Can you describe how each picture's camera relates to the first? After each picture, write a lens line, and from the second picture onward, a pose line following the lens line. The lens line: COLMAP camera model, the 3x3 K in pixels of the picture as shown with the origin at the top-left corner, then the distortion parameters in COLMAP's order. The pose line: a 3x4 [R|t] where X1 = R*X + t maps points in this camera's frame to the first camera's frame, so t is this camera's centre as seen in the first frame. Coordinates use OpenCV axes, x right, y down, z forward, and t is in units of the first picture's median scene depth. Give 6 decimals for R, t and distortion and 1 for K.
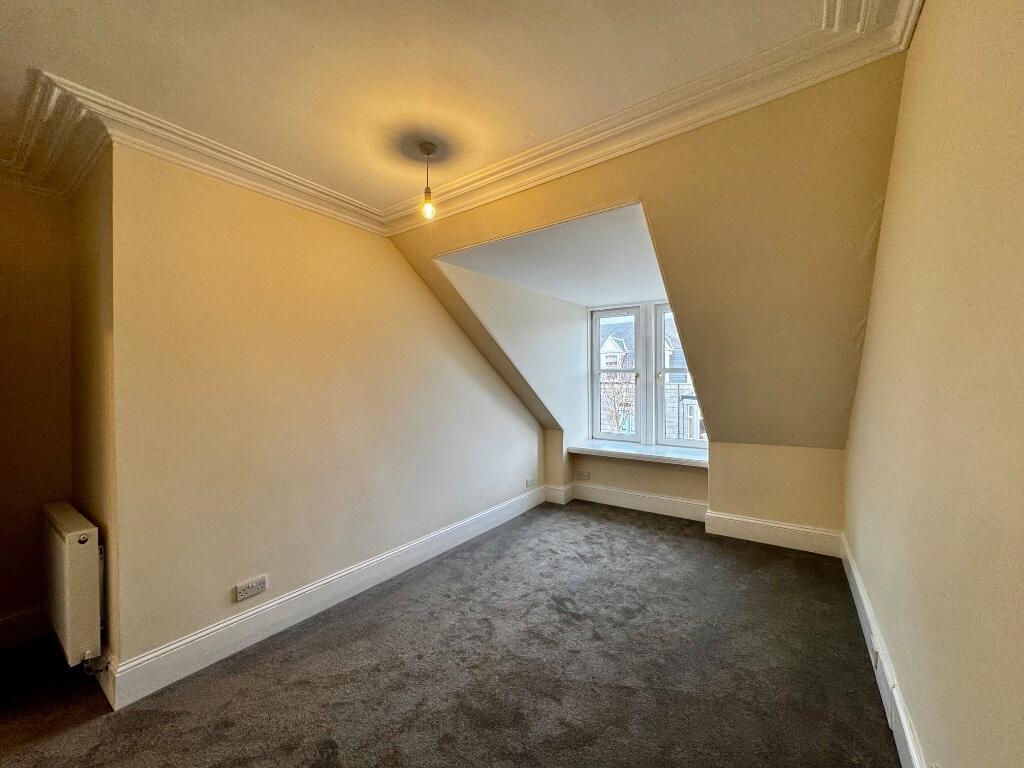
lens RADIAL K [[408.4, 0, 512.4], [0, 408.4, 384.8], [0, 0, 1]] dist [-0.000208, -0.000299]
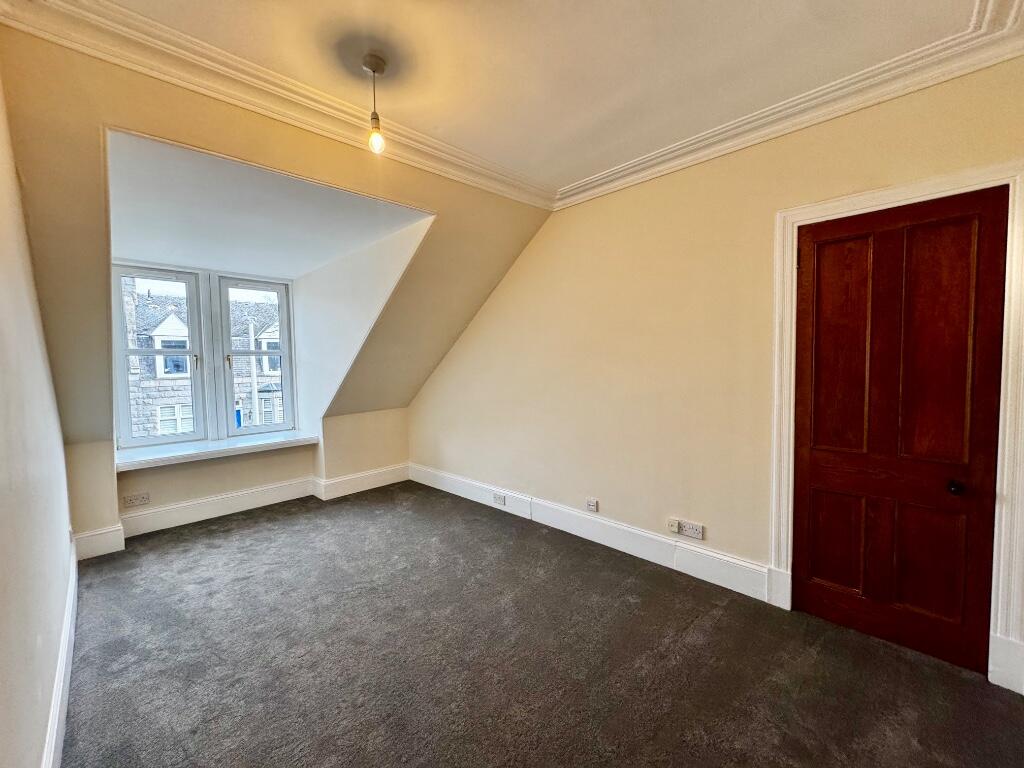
lens RADIAL K [[408.4, 0, 508.8], [0, 408.4, 386.7], [0, 0, 1]] dist [-0.000208, -0.000299]
pose [[0.162173, -0.052008, 0.985391, -0.491358], [0.029230, 0.998425, 0.047885, 0.016447], [-0.986329, 0.021038, 0.163437, 0.311124]]
